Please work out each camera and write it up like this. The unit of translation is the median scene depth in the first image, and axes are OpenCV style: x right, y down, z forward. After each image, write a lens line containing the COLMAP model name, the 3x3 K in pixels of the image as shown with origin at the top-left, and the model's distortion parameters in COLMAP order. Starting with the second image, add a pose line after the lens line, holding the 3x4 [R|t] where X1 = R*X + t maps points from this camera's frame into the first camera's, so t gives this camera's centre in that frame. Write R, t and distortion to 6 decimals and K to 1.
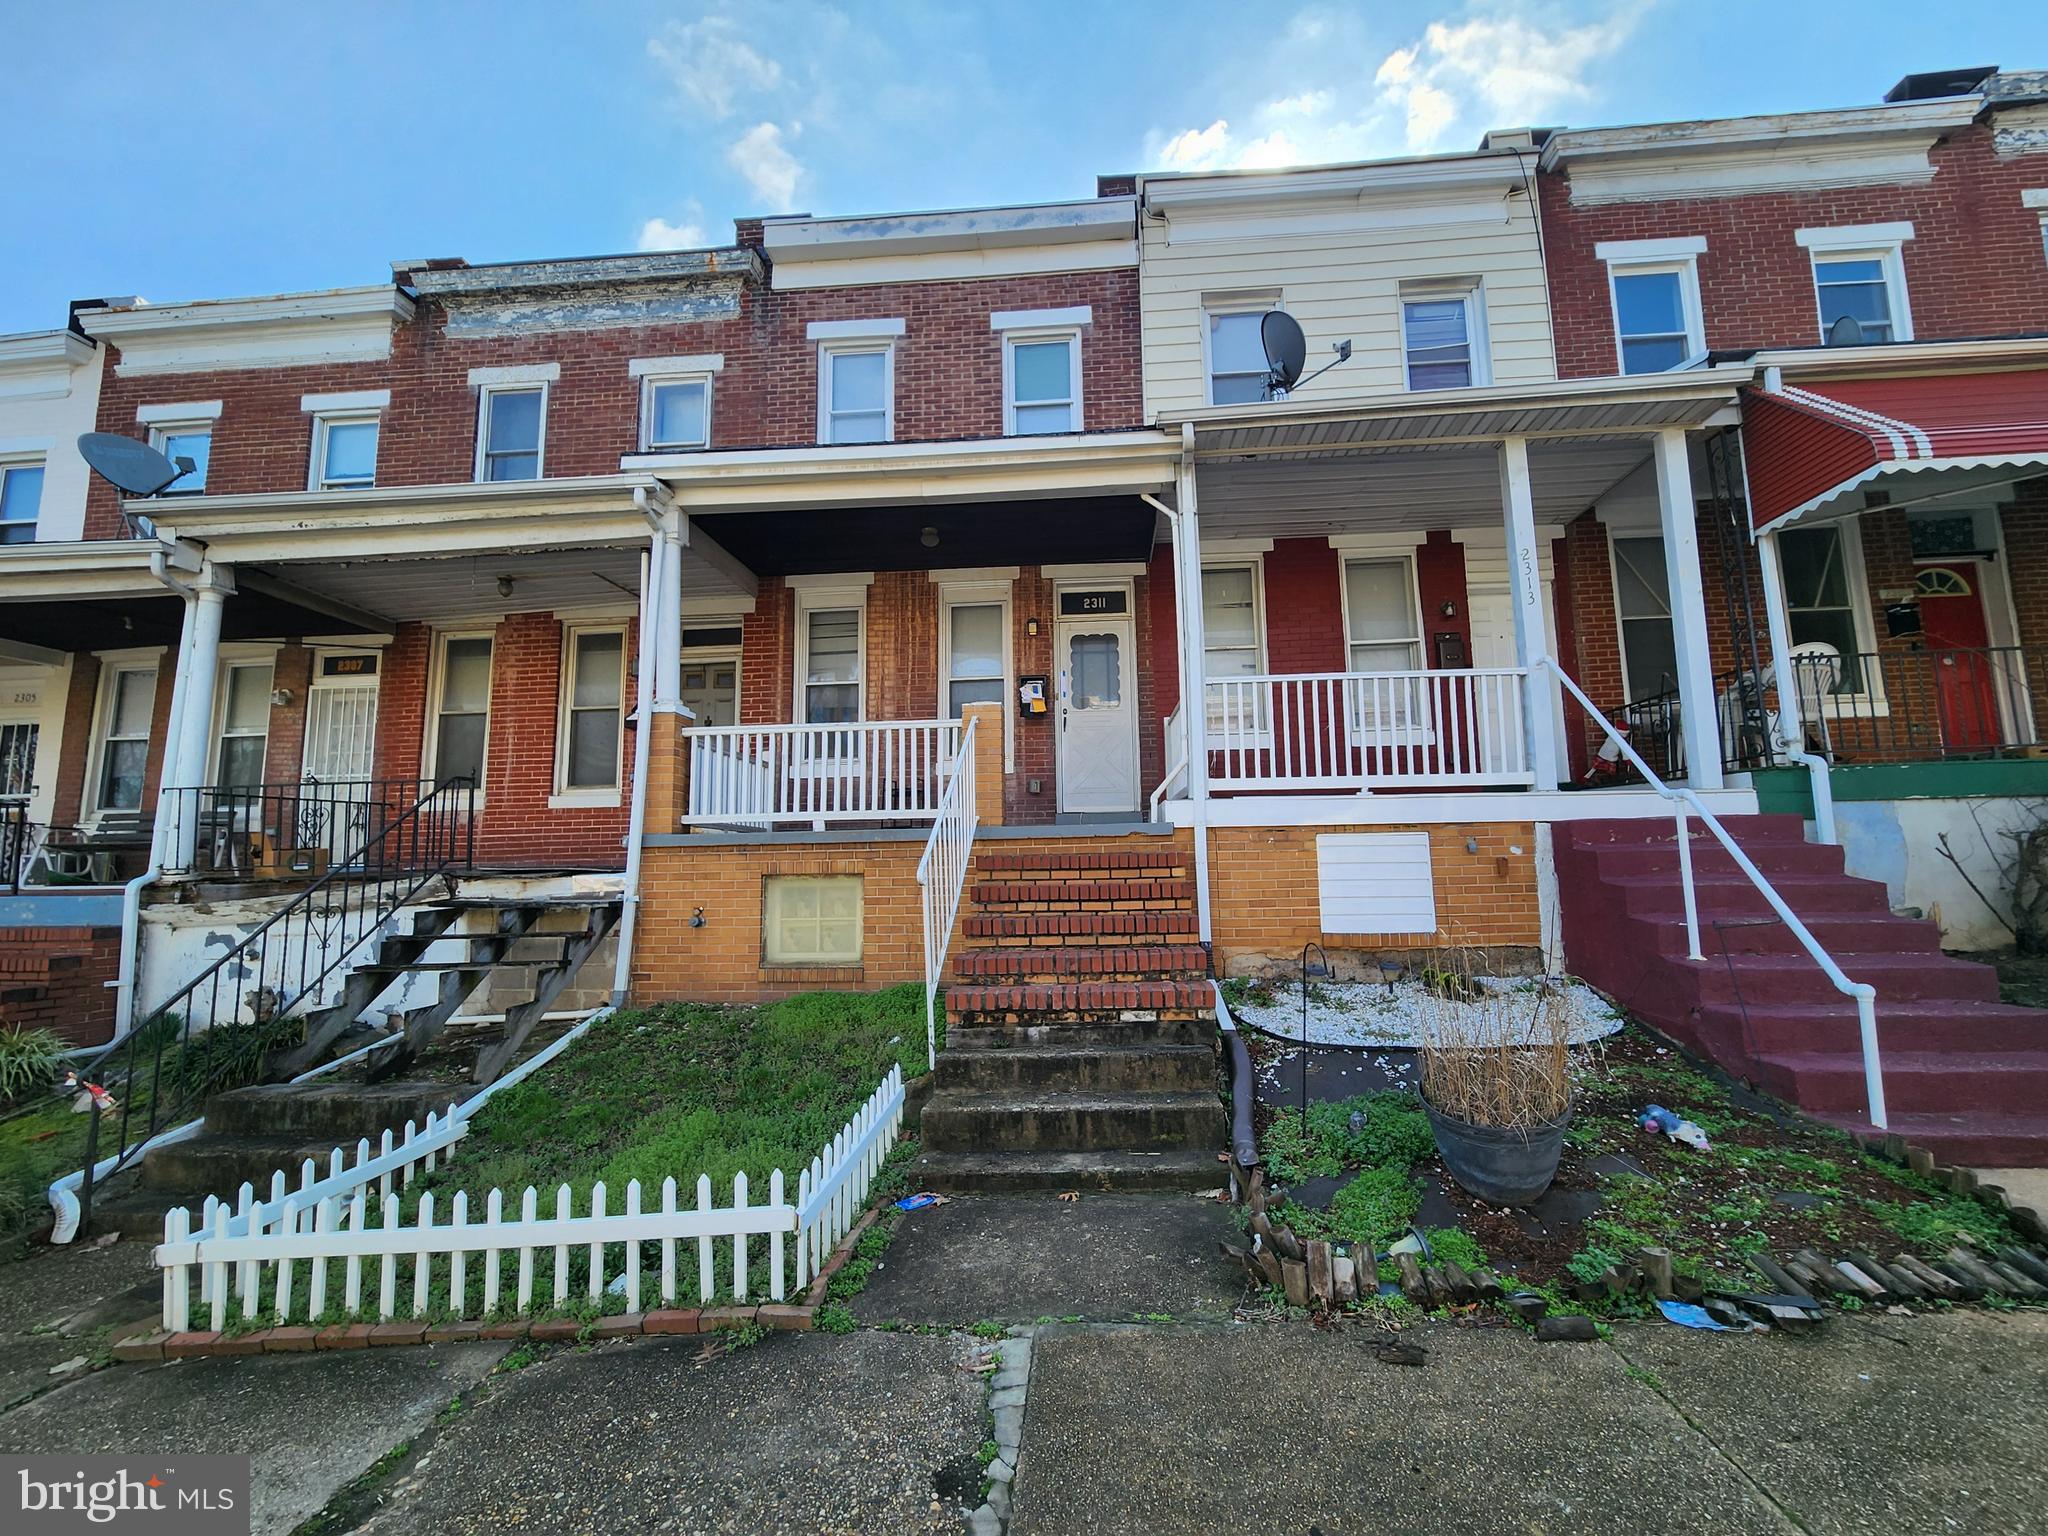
lens RADIAL K [[829.2, 0, 1036.4], [0, 829.2, 768.4], [0, 0, 1]] dist [-0.001651, -0.000196]
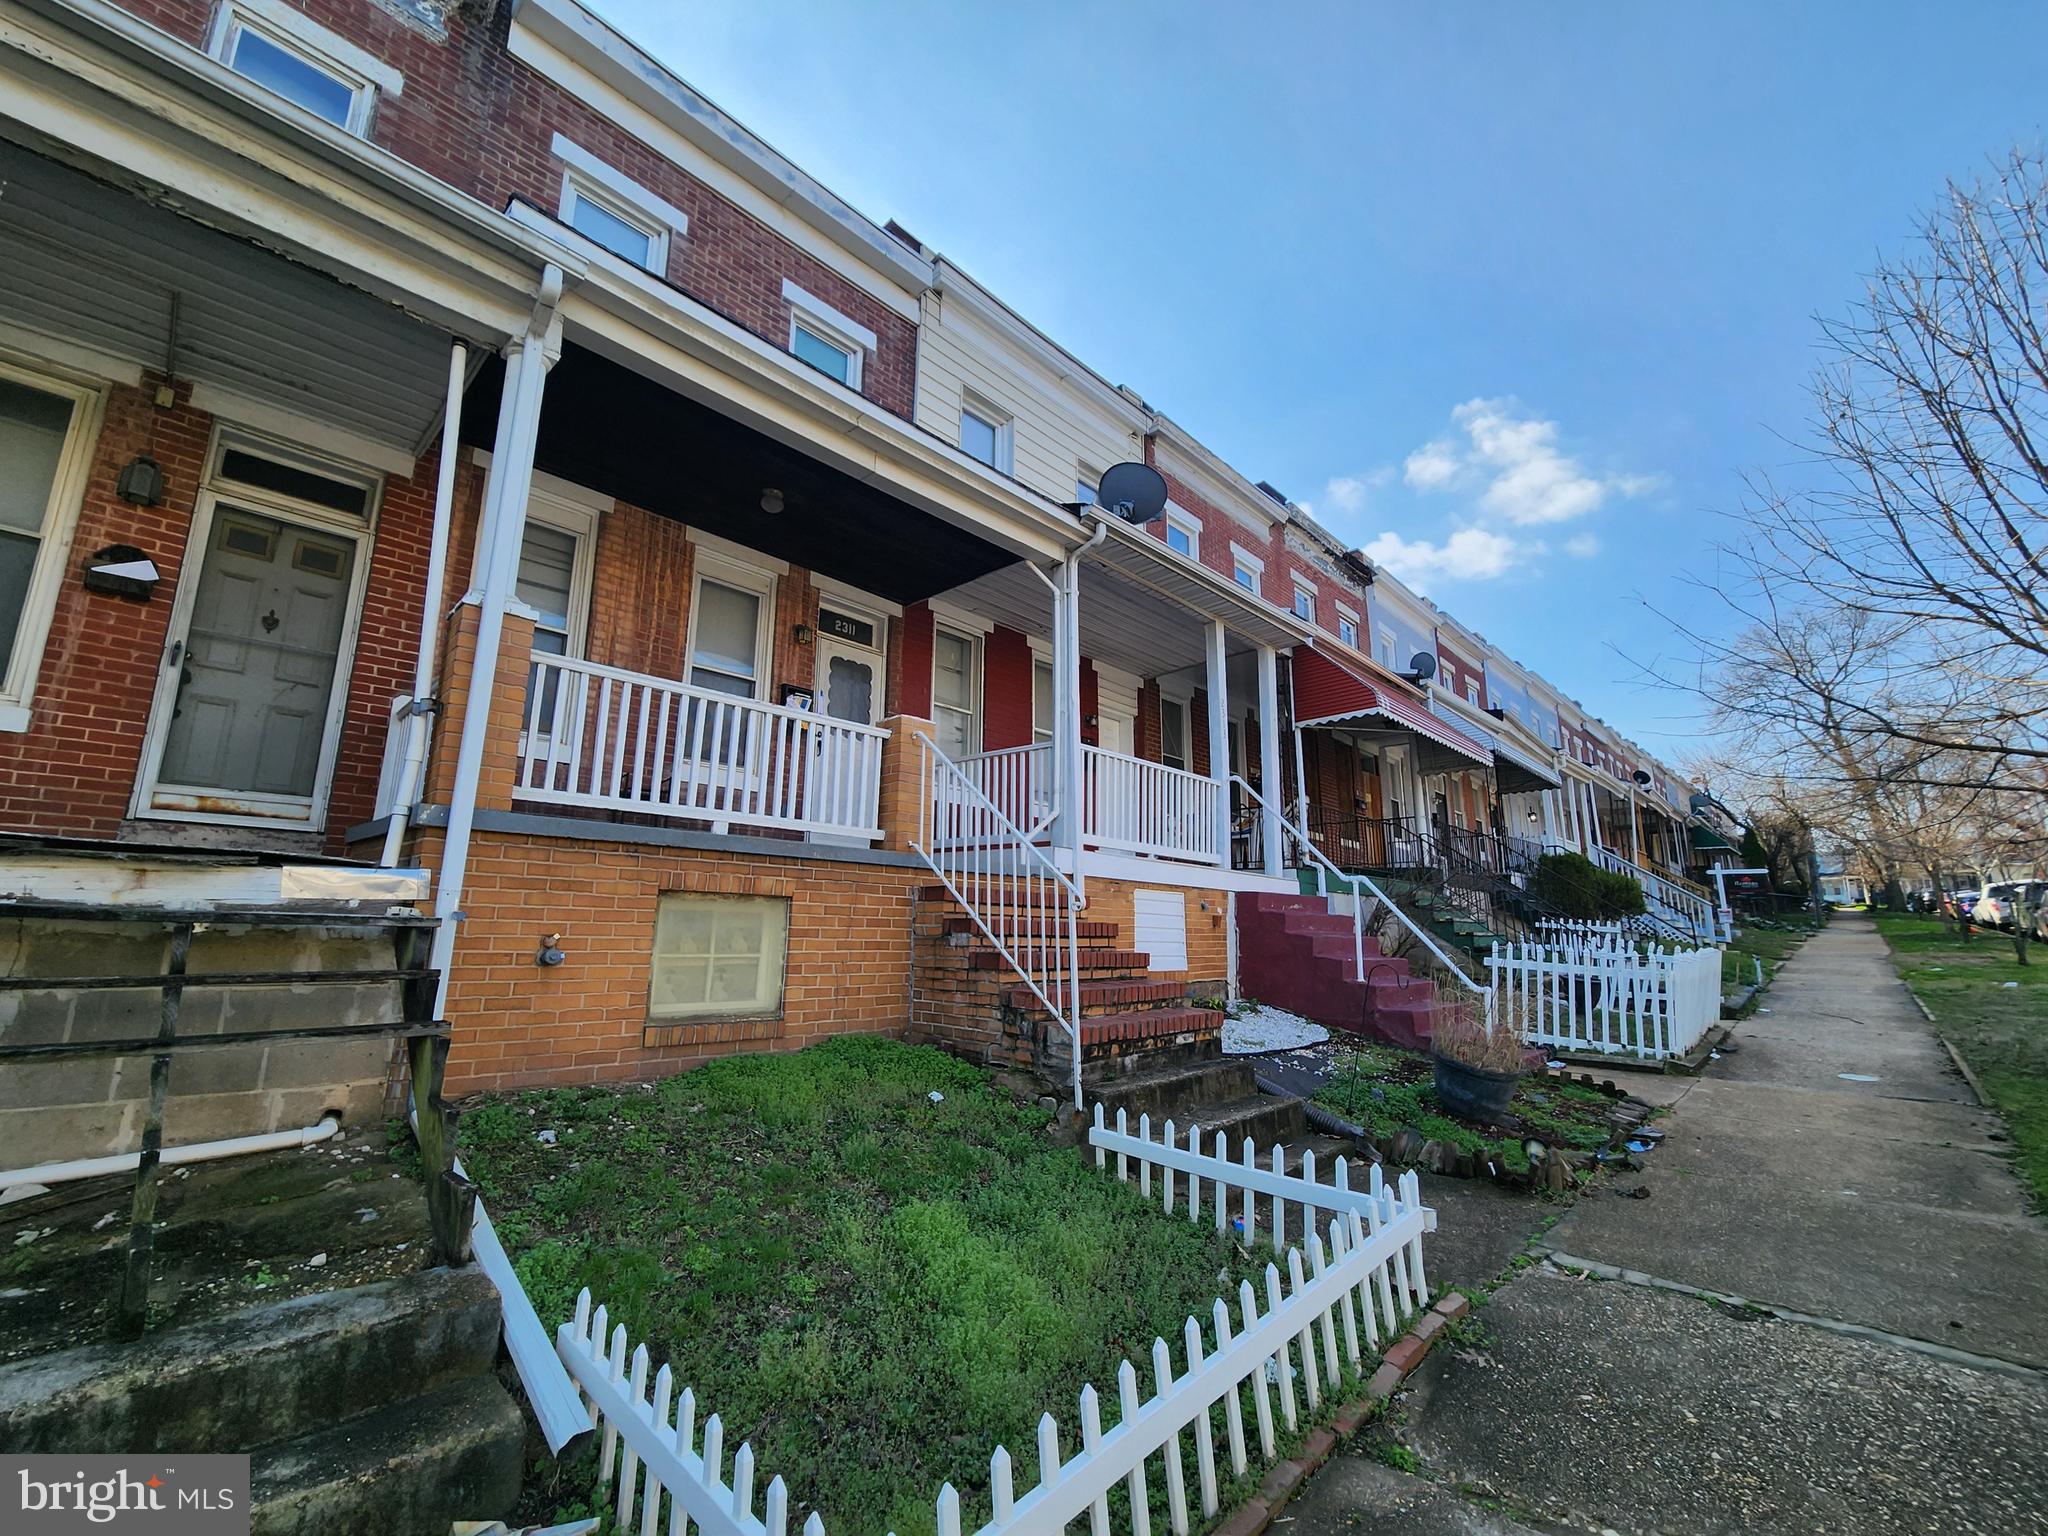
lens RADIAL K [[829.2, 0, 1032.6], [0, 829.2, 769.1], [0, 0, 1]] dist [-0.001651, -0.000196]
pose [[0.640457, 0.179560, 0.746708, -0.662486], [-0.120661, 0.983735, -0.133066, 0.083616], [-0.758456, -0.004875, 0.651706, 0.311305]]
